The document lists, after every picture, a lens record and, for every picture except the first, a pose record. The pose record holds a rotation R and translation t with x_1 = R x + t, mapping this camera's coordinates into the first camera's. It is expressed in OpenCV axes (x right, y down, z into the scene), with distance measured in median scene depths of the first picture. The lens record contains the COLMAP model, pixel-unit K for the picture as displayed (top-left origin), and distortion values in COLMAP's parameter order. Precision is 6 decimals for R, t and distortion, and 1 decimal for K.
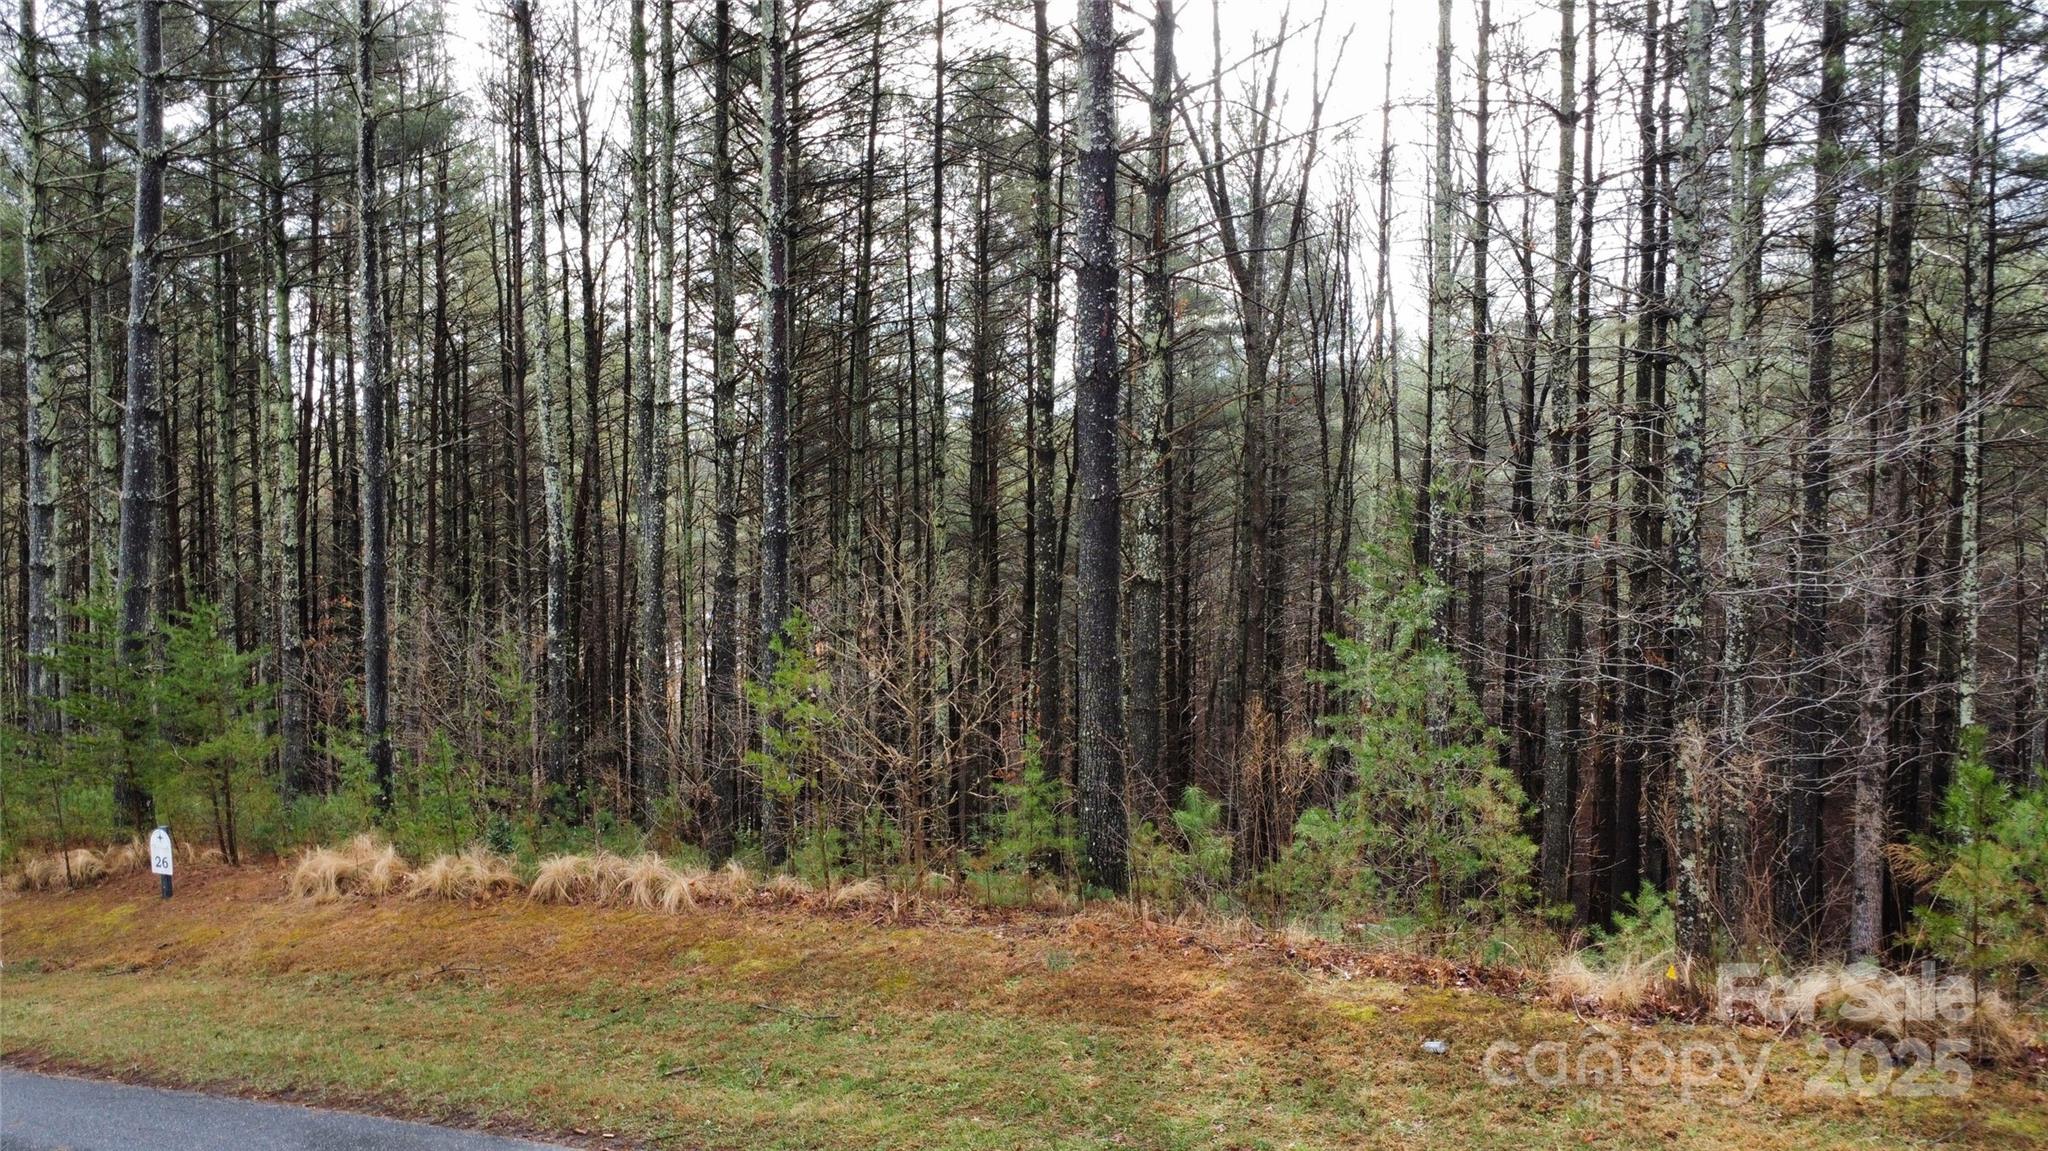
lens RADIAL K [[1530.9, 0, 1024.0], [0, 1530.9, 575.5], [0, 0, 1]] dist [0.009311, -0.014130]
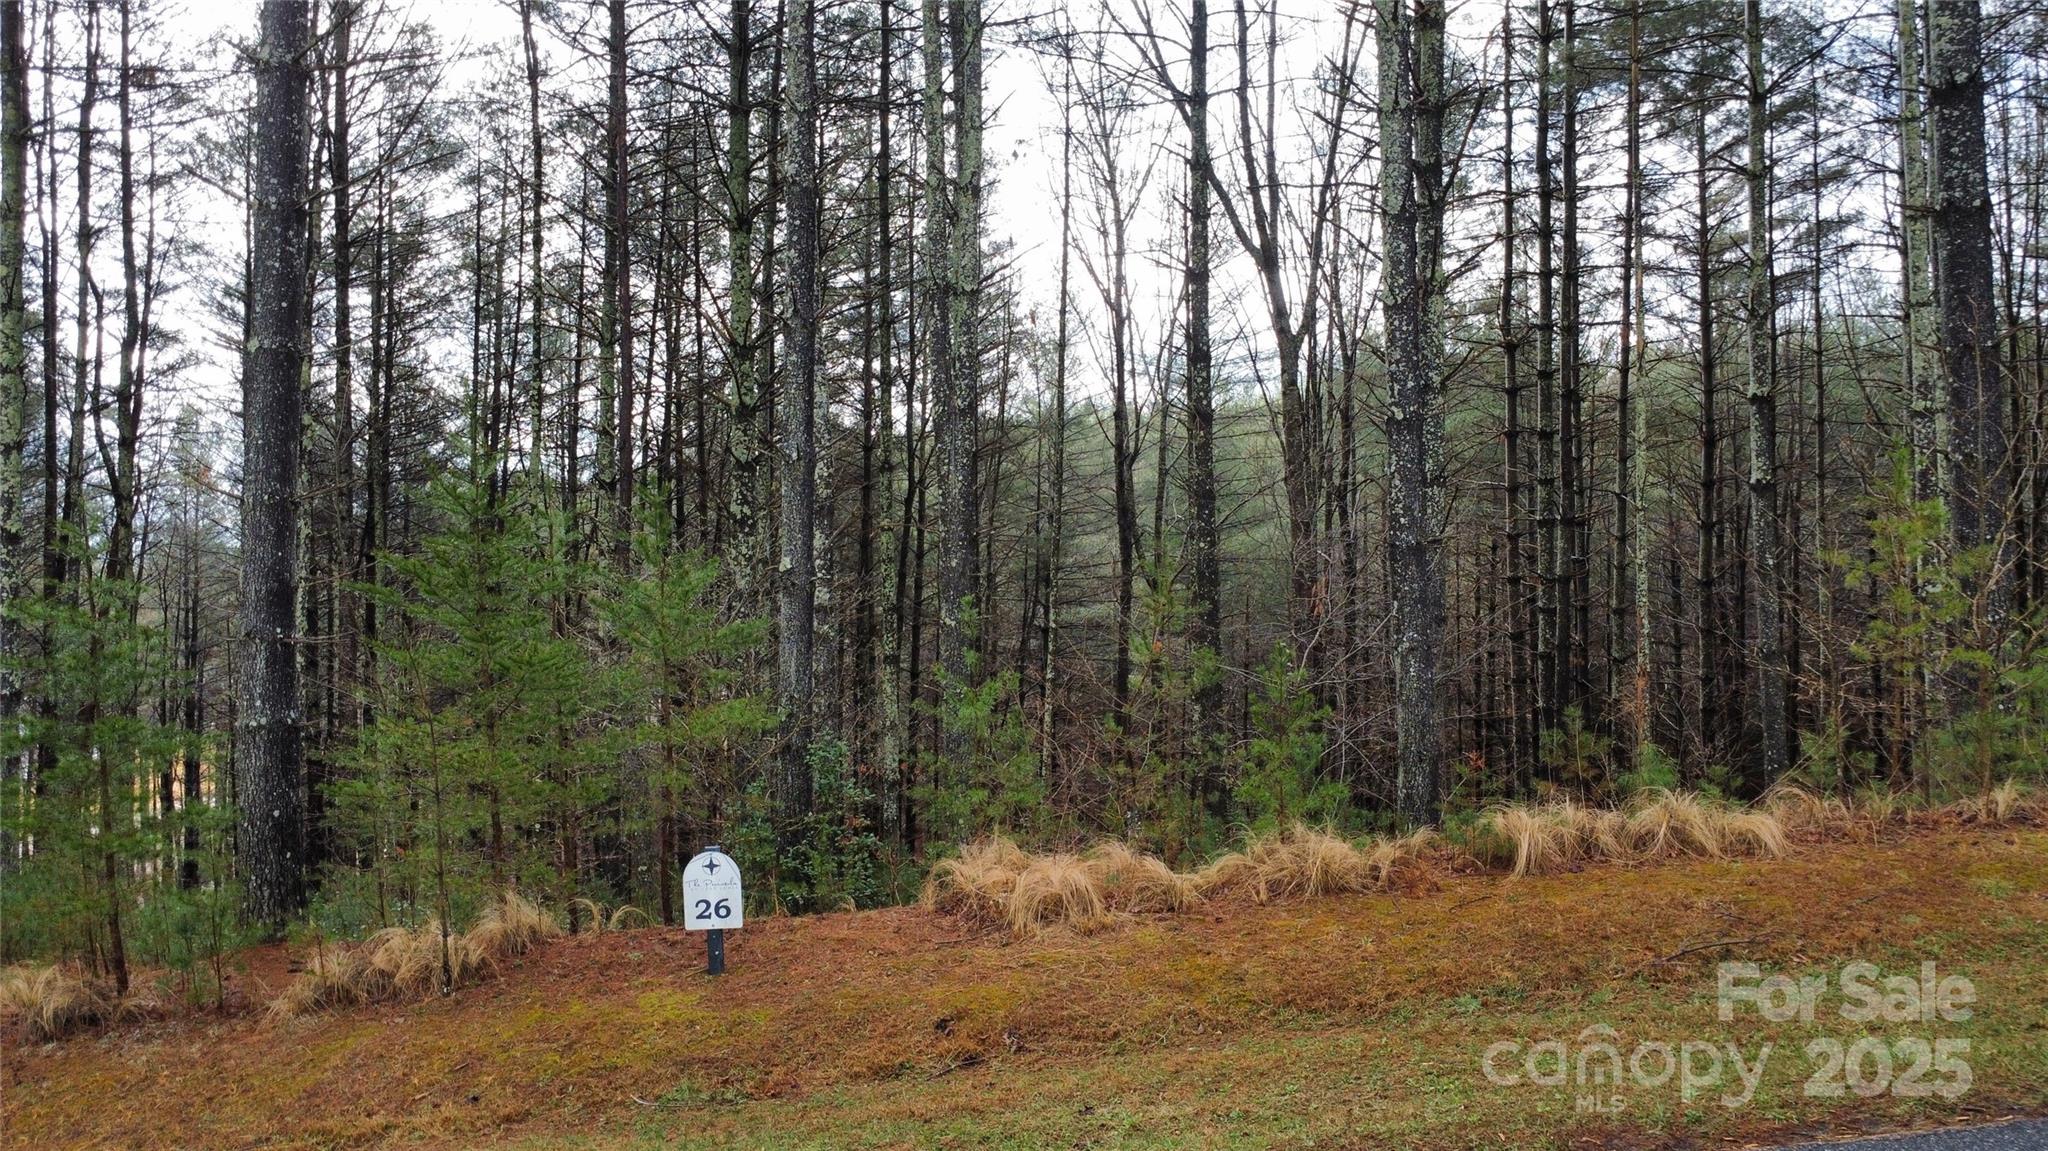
lens RADIAL K [[1530.9, 0, 1024.0], [0, 1530.9, 575.5], [0, 0, 1]] dist [0.009311, -0.014130]
pose [[0.887307, 0.003603, 0.461165, -0.548442], [0.033685, 0.996792, -0.072600, 0.081809], [-0.459947, 0.079953, 0.884339, 0.323268]]
